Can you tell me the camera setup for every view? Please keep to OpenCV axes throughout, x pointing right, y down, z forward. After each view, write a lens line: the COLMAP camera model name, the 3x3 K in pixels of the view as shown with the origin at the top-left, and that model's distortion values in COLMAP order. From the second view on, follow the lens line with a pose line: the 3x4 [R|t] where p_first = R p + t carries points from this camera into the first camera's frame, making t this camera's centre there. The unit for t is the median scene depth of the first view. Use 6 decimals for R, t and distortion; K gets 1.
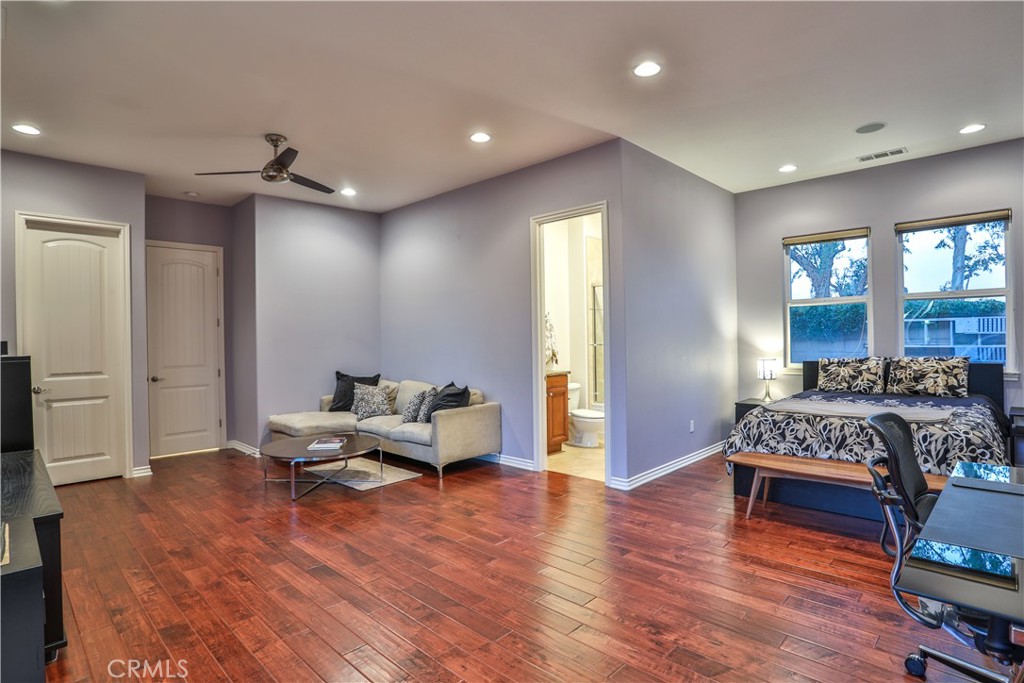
lens RADIAL K [[523.4, 0, 511.4], [0, 523.4, 341.0], [0, 0, 1]] dist [-0.059663, 0.021979]
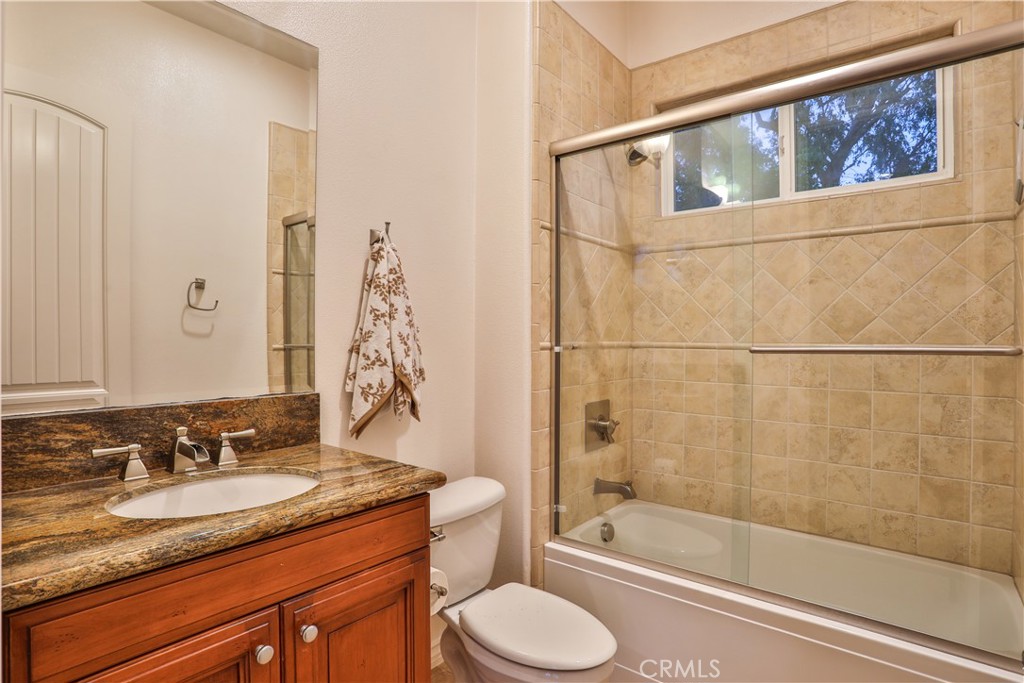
lens RADIAL K [[523.4, 0, 510.3], [0, 523.4, 342.0], [0, 0, 1]] dist [-0.059663, 0.021979]
pose [[0.995741, 0.020897, 0.089794, 0.106279], [-0.021148, 0.999775, 0.001841, 0.003613], [-0.089735, -0.003732, 0.995959, 0.706685]]
